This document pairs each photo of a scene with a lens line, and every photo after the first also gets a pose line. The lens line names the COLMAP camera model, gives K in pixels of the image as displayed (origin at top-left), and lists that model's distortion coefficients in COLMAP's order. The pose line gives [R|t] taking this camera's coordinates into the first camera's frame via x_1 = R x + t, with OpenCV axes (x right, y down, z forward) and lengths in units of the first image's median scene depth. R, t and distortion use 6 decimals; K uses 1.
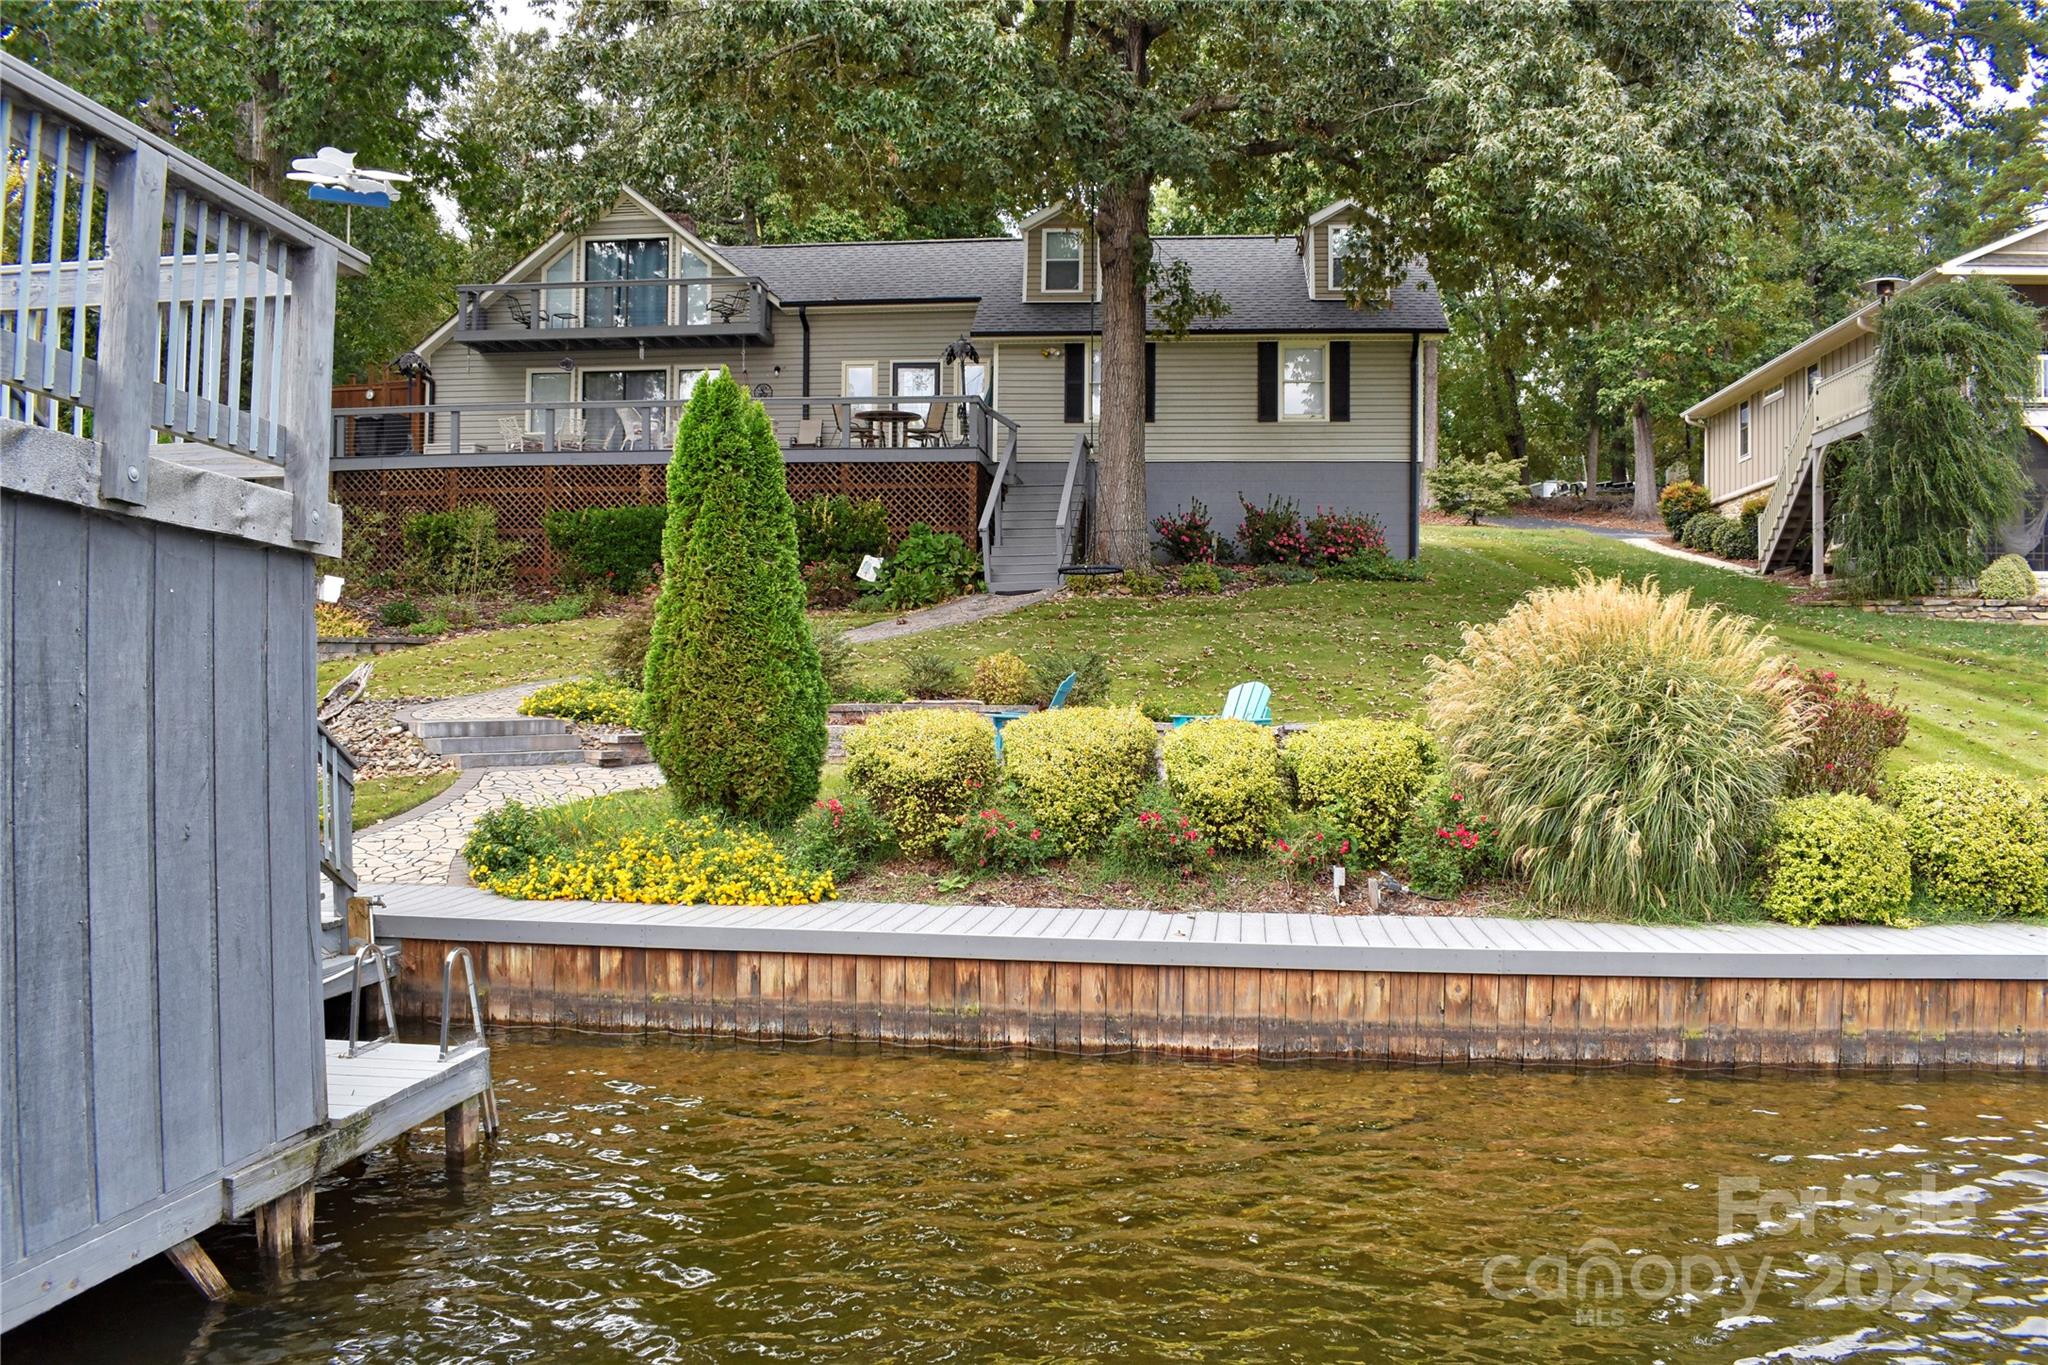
lens RADIAL K [[1603.7, 0, 1037.9], [0, 1603.7, 693.0], [0, 0, 1]] dist [-0.095421, 0.013189]
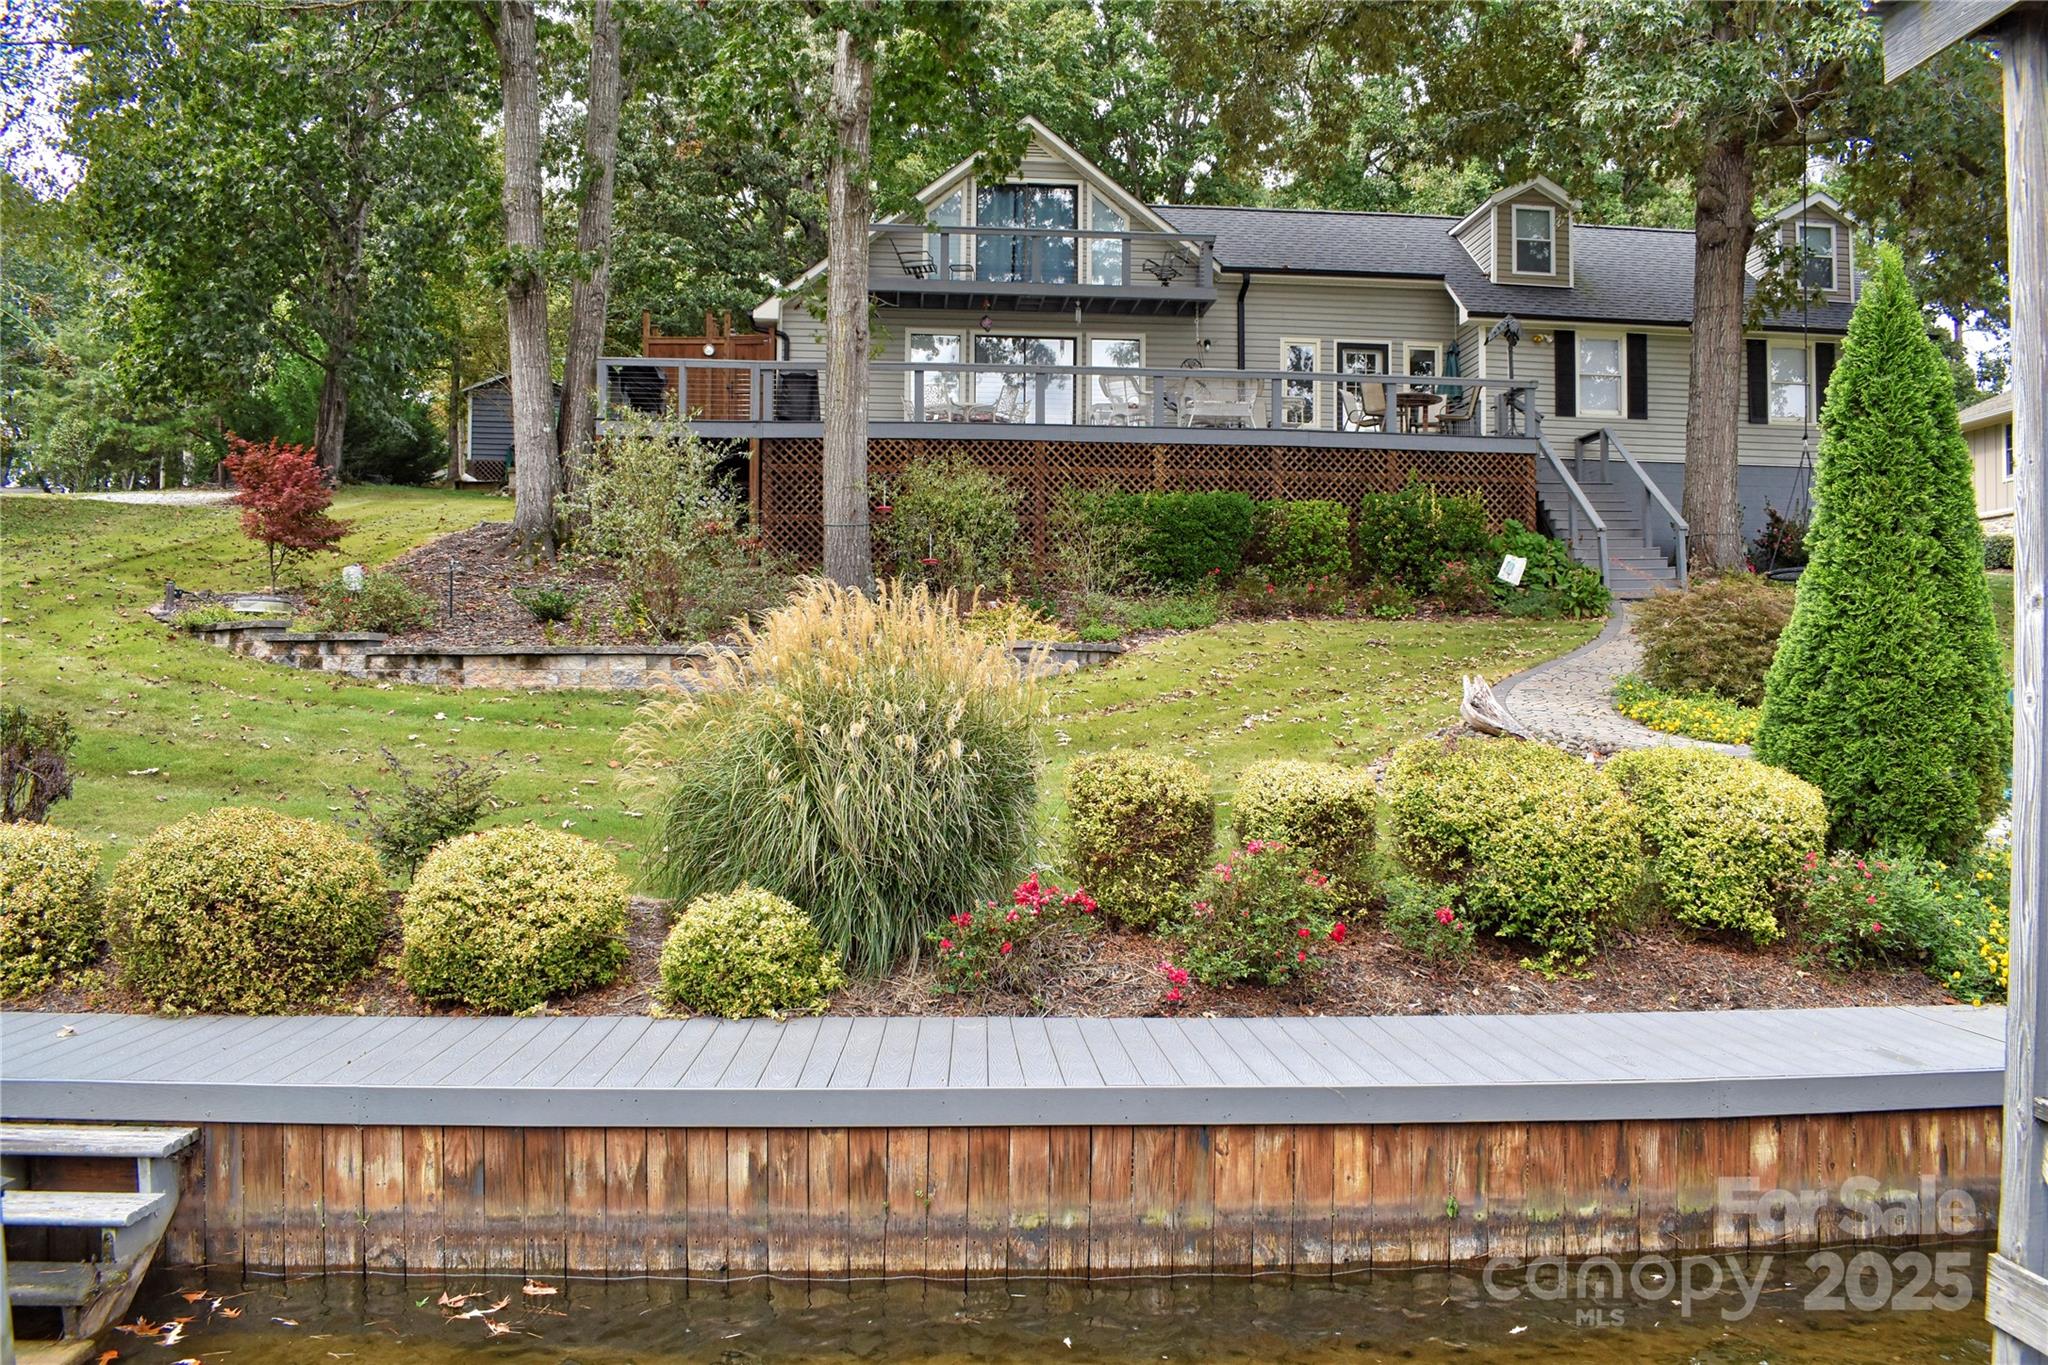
lens RADIAL K [[1603.7, 0, 1037.9], [0, 1603.7, 693.0], [0, 0, 1]] dist [-0.095421, 0.013189]
pose [[0.981512, -0.001623, 0.191393, -0.455078], [0.003653, 0.999941, -0.010253, -0.001820], [-0.191365, 0.010762, 0.981460, 0.168739]]
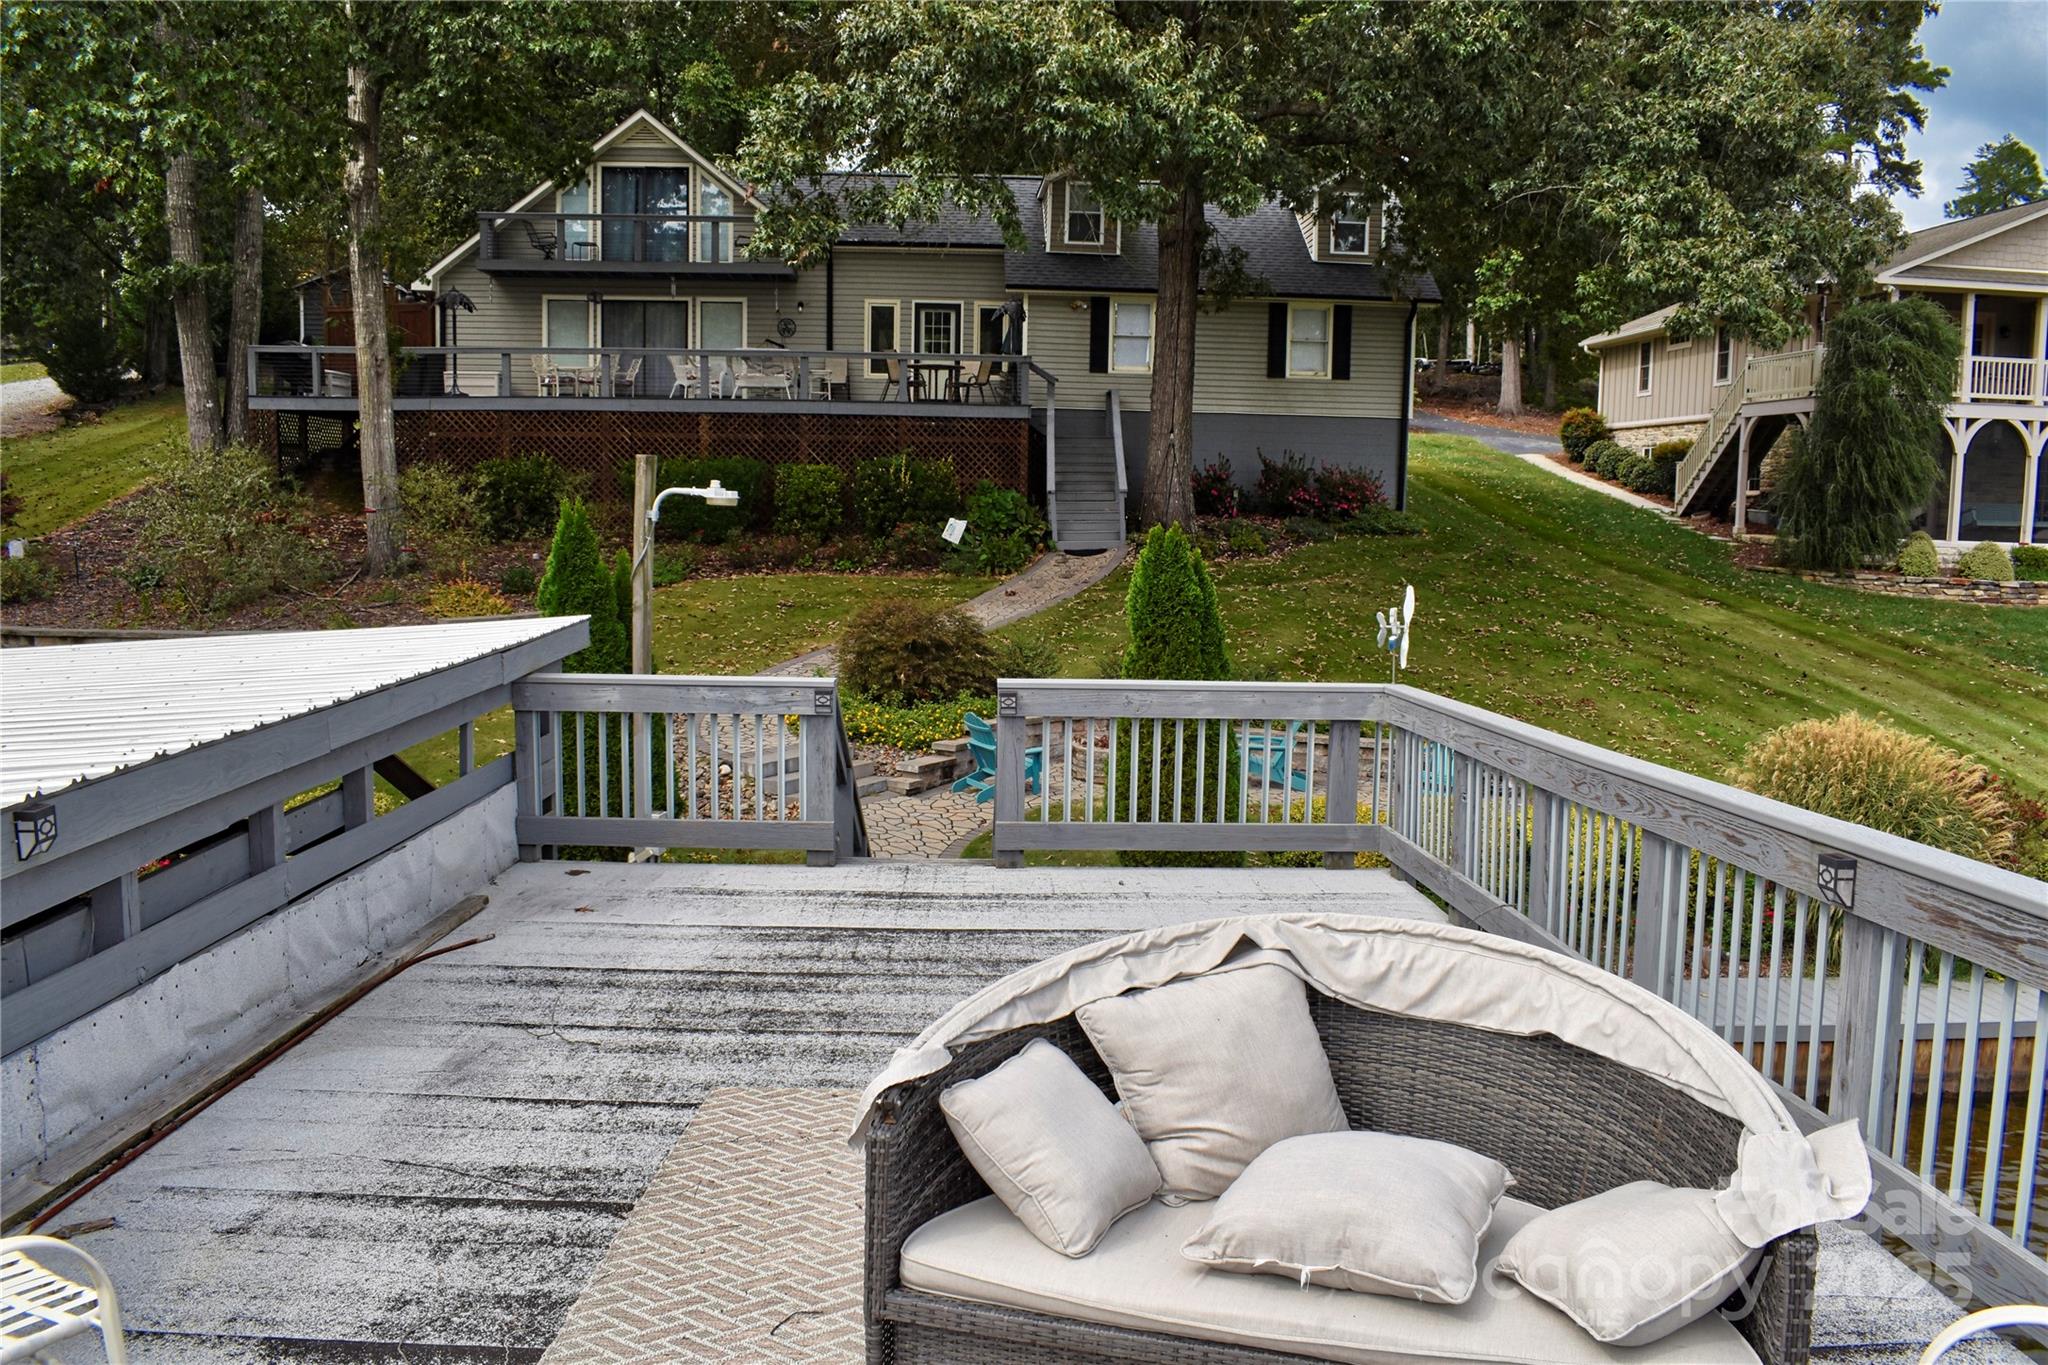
lens RADIAL K [[1603.7, 0, 1037.9], [0, 1603.7, 693.0], [0, 0, 1]] dist [-0.095421, 0.013189]
pose [[0.986959, -0.009534, 0.160689, -0.193059], [-0.010327, 0.992438, 0.122311, -0.087862], [-0.160640, -0.122376, 0.979397, -0.065017]]
